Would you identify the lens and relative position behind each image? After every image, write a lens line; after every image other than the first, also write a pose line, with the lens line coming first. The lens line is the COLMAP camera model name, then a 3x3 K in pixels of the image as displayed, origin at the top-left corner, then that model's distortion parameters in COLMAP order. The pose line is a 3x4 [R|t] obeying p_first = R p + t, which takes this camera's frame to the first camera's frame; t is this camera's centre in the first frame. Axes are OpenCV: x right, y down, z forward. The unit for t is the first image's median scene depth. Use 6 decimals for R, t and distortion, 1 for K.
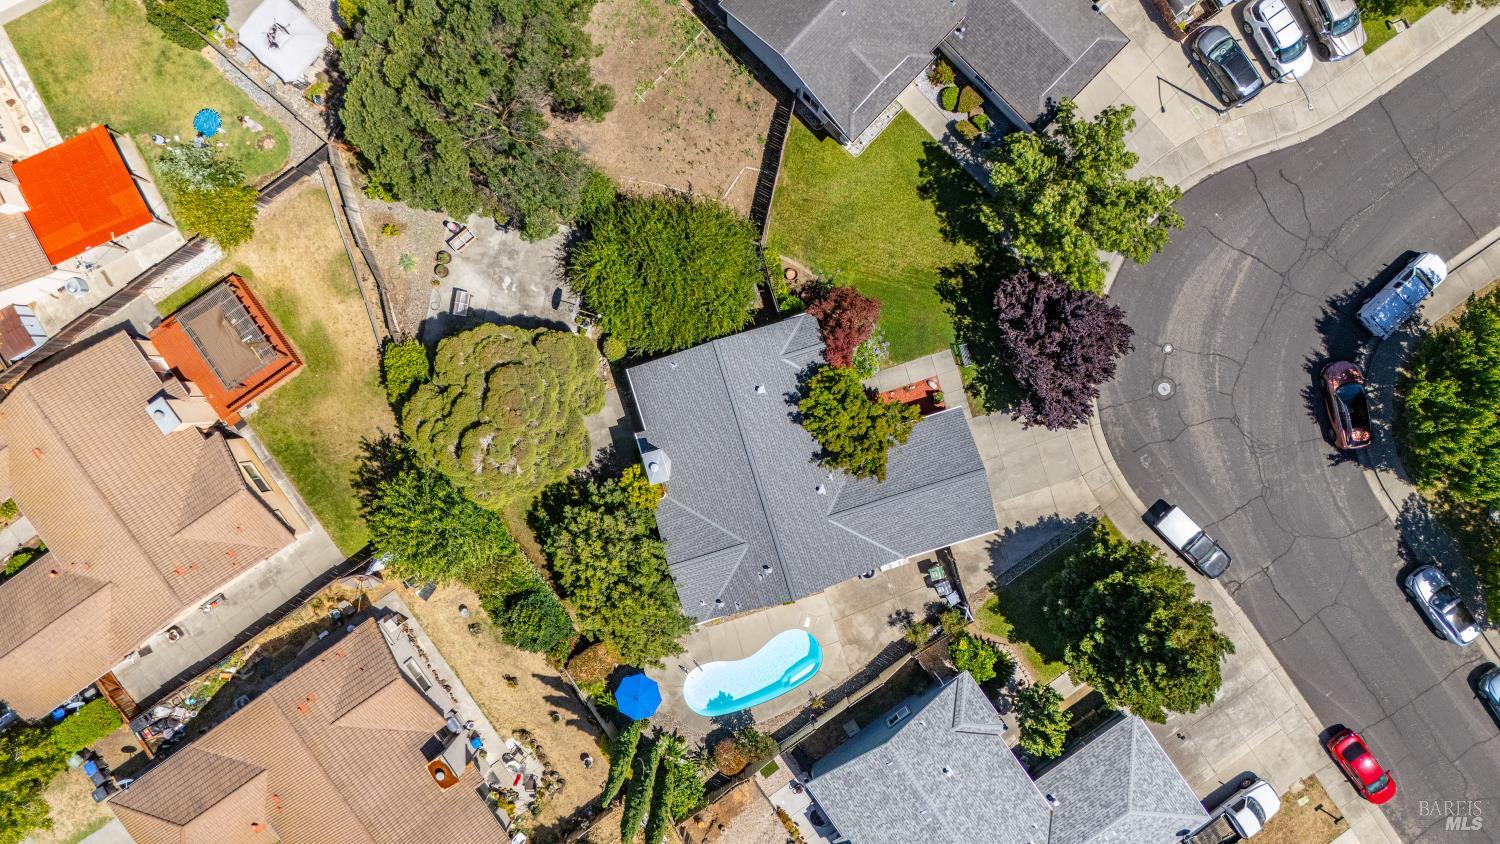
lens RADIAL K [[1101.8, 0, 742.6], [0, 1101.8, 422.1], [0, 0, 1]] dist [0.073489, -0.066816]
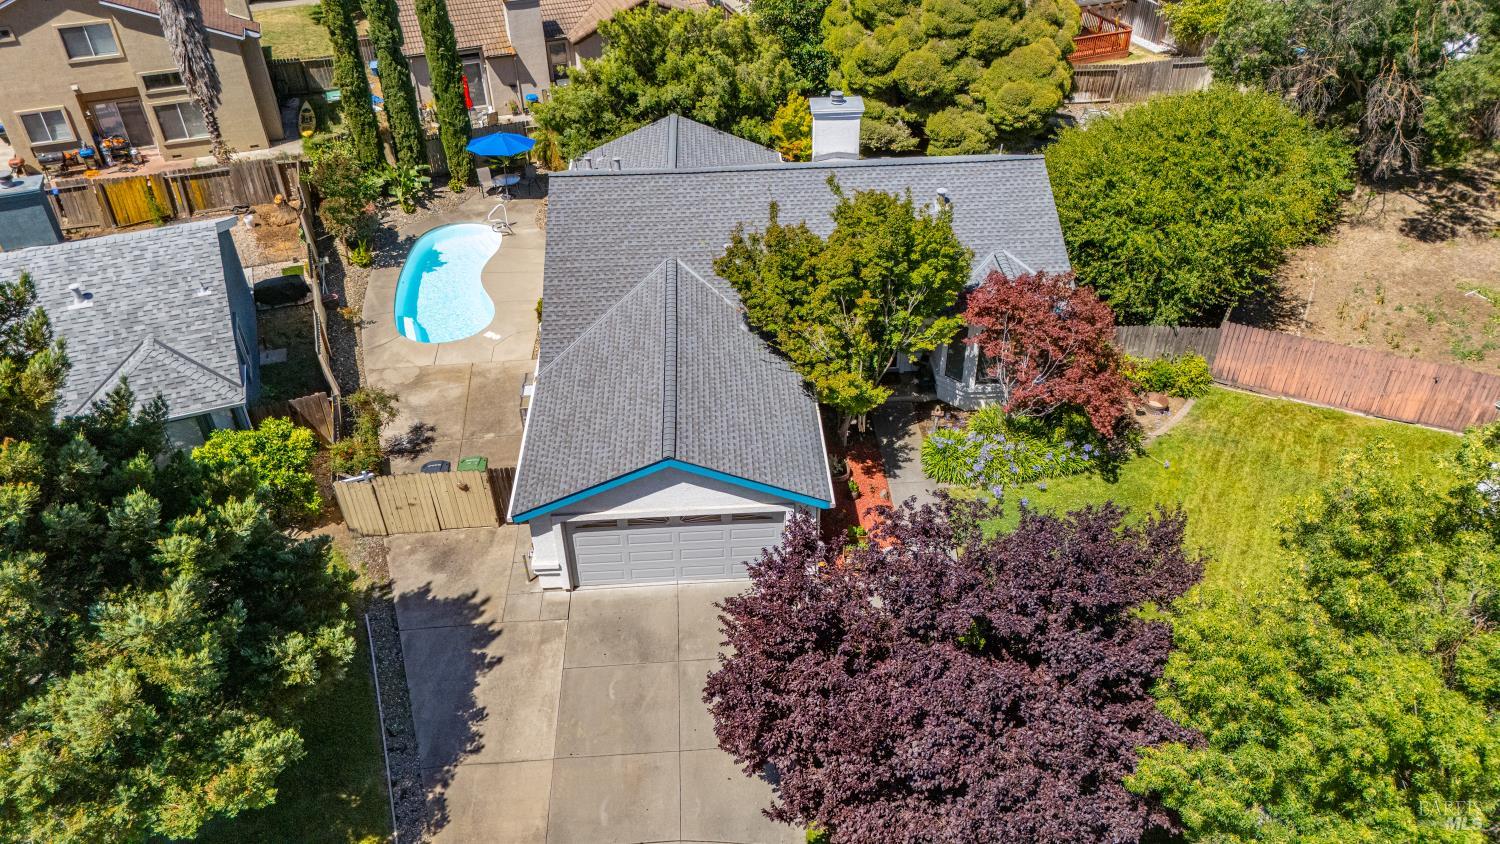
lens RADIAL K [[1101.8, 0, 750.5], [0, 1101.8, 413.6], [0, 0, 1]] dist [0.073489, -0.066816]
pose [[-0.247268, 0.588447, -0.769798, 0.472119], [-0.968928, -0.145234, 0.200212, -0.058288], [0.006013, 0.795385, 0.606074, 0.698182]]
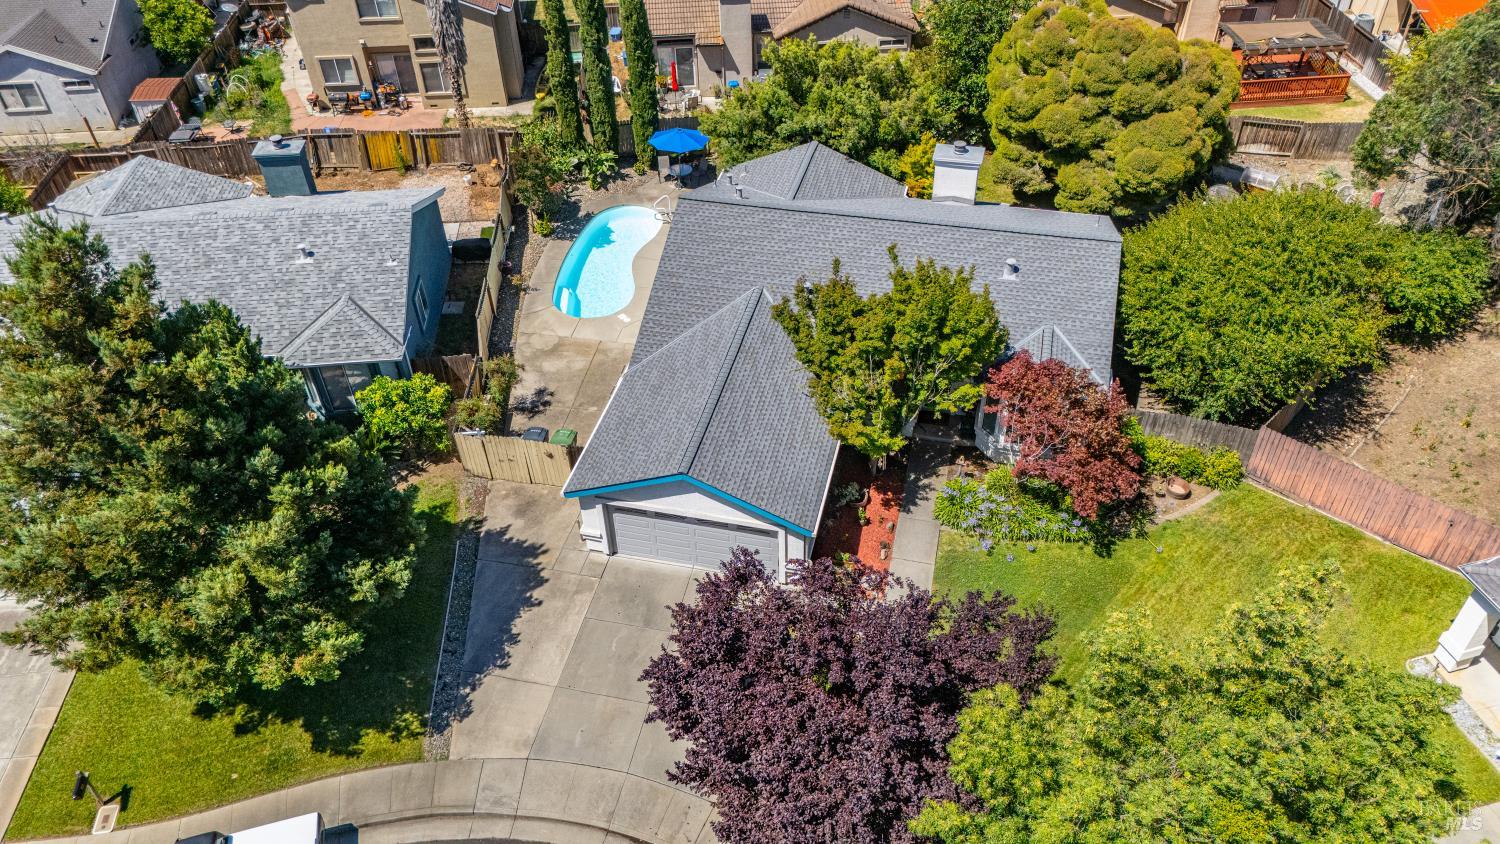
lens RADIAL K [[1101.8, 0, 753.8], [0, 1101.8, 416.7], [0, 0, 1]] dist [0.073489, -0.066816]
pose [[-0.509709, 0.578887, -0.636464, 0.464329], [-0.860184, -0.328510, 0.390083, -0.154939], [0.016729, 0.746305, 0.665394, 0.613975]]
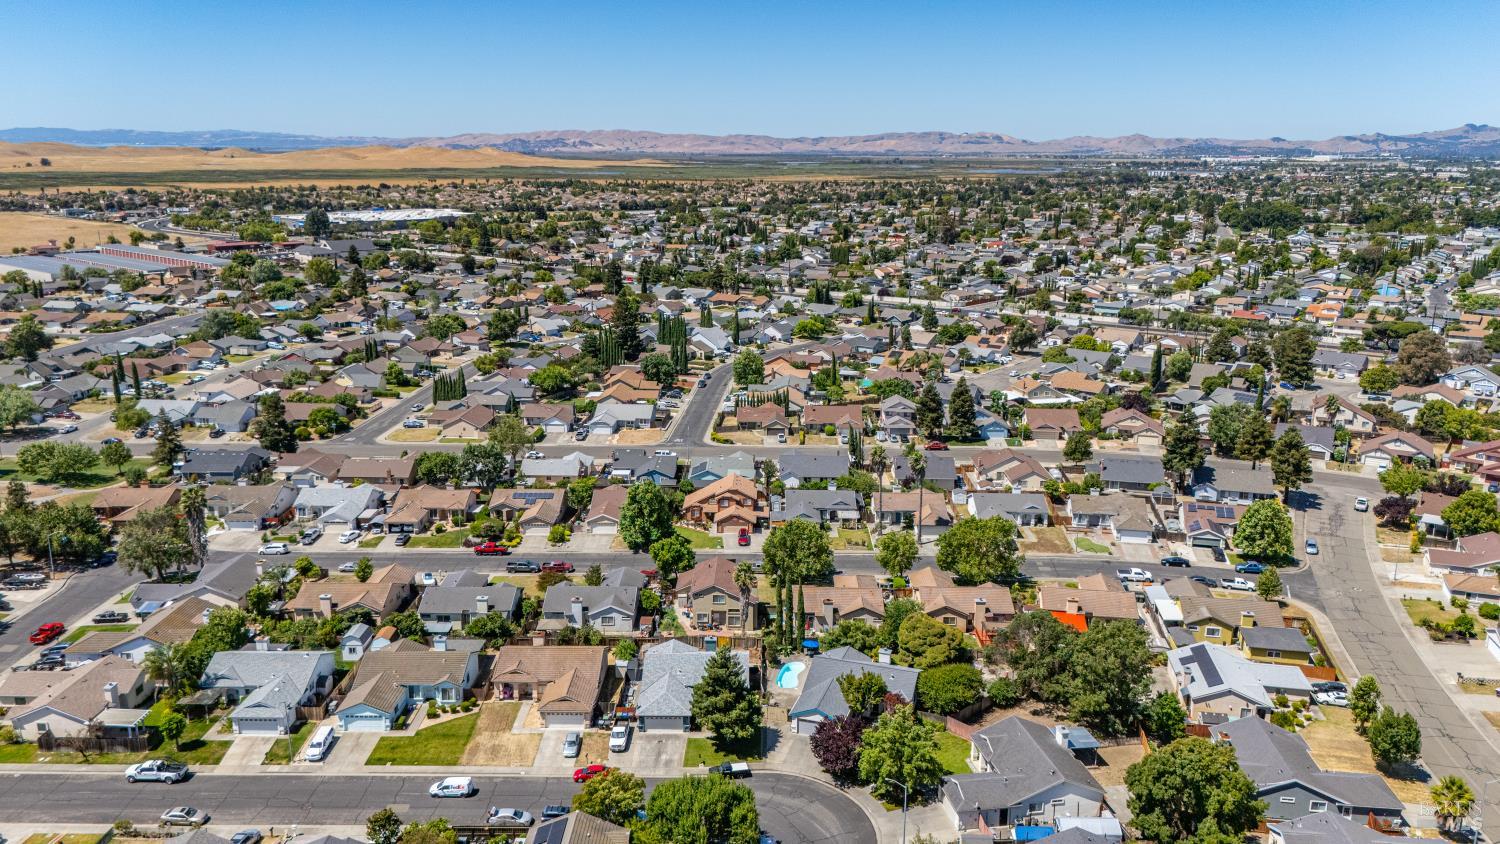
lens RADIAL K [[1101.8, 0, 748.3], [0, 1101.8, 415.4], [0, 0, 1]] dist [0.073489, -0.066816]
pose [[-0.584394, 0.198051, -0.786931, 1.906526], [-0.811406, -0.154787, 0.563614, -1.005967], [-0.010182, 0.967893, 0.251156, -0.186130]]
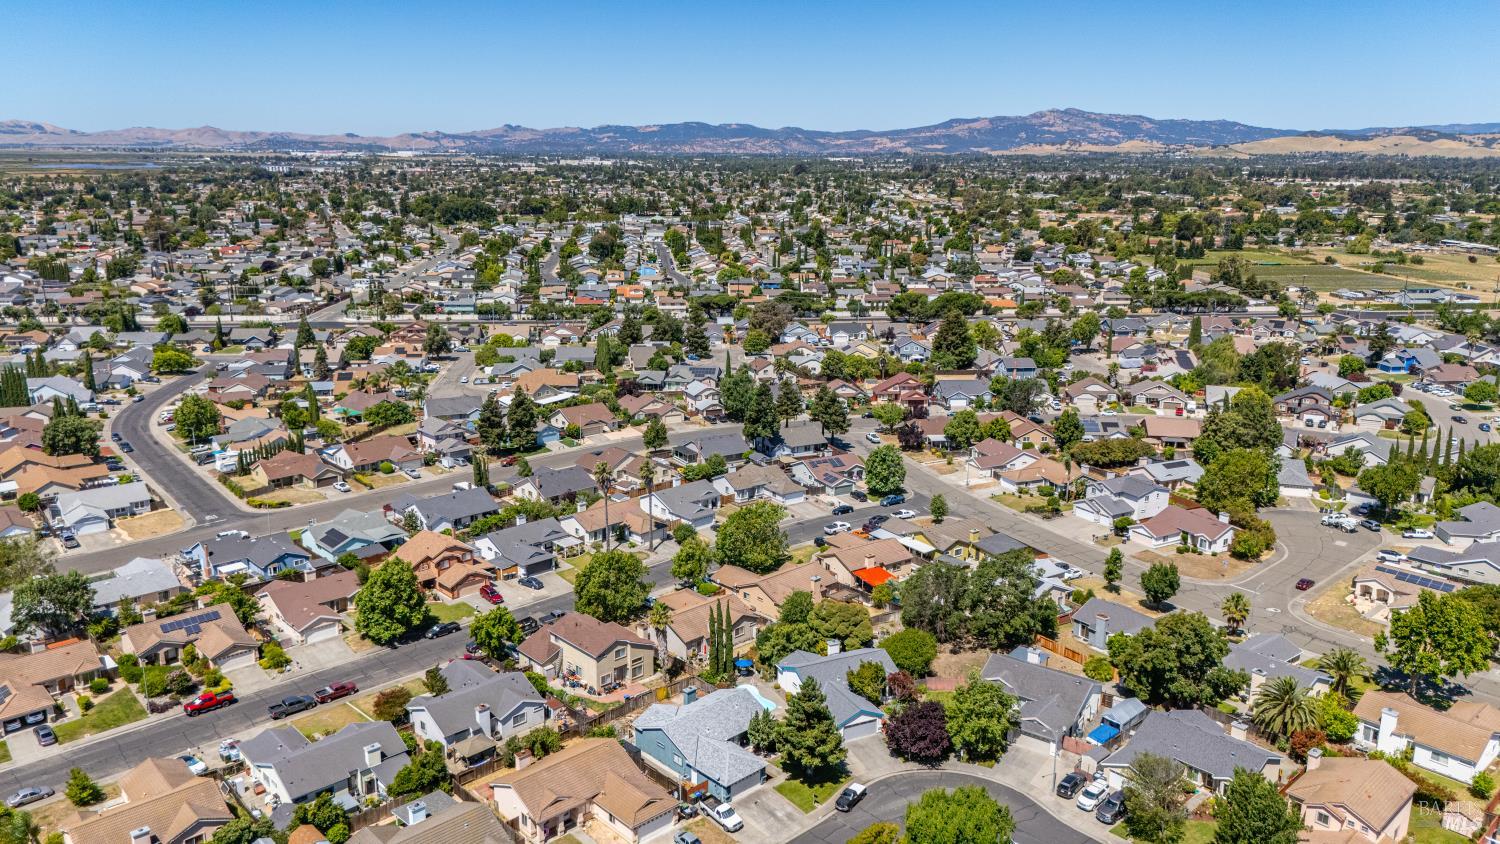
lens RADIAL K [[1101.8, 0, 747.6], [0, 1101.8, 421.2], [0, 0, 1]] dist [0.073489, -0.066816]
pose [[0.137445, 0.248993, -0.958703, 2.187900], [-0.990285, 0.013932, -0.138355, 0.571337], [-0.021093, 0.968405, 0.248489, -0.191270]]
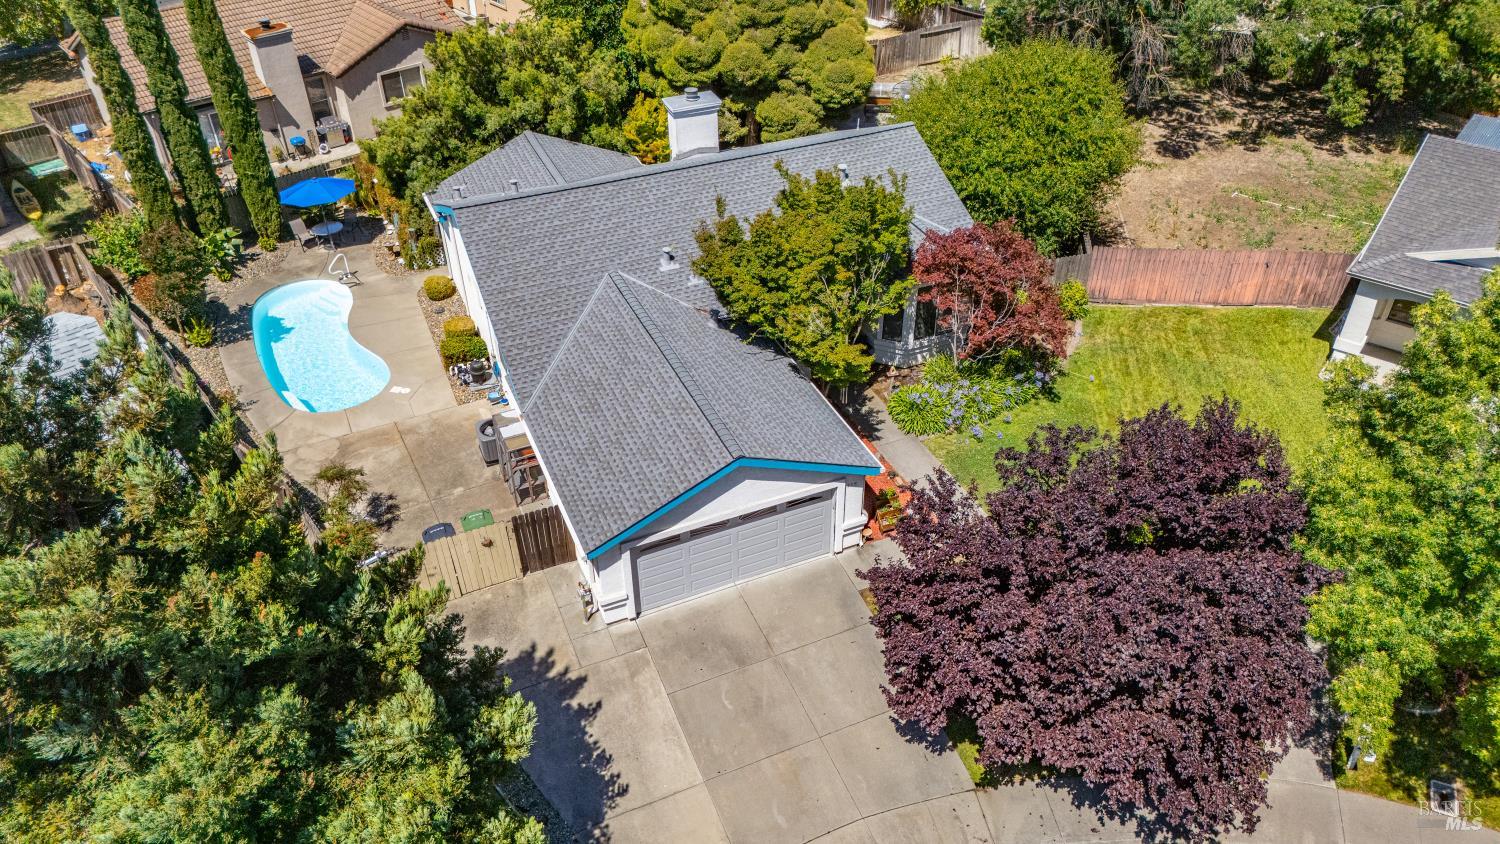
lens RADIAL K [[1101.8, 0, 745.6], [0, 1101.8, 416.0], [0, 0, 1]] dist [0.073489, -0.066816]
pose [[0.108157, 0.598676, -0.793655, 0.487207], [-0.994122, 0.061192, -0.089318, 0.069974], [-0.004907, 0.798650, 0.601775, 0.701374]]
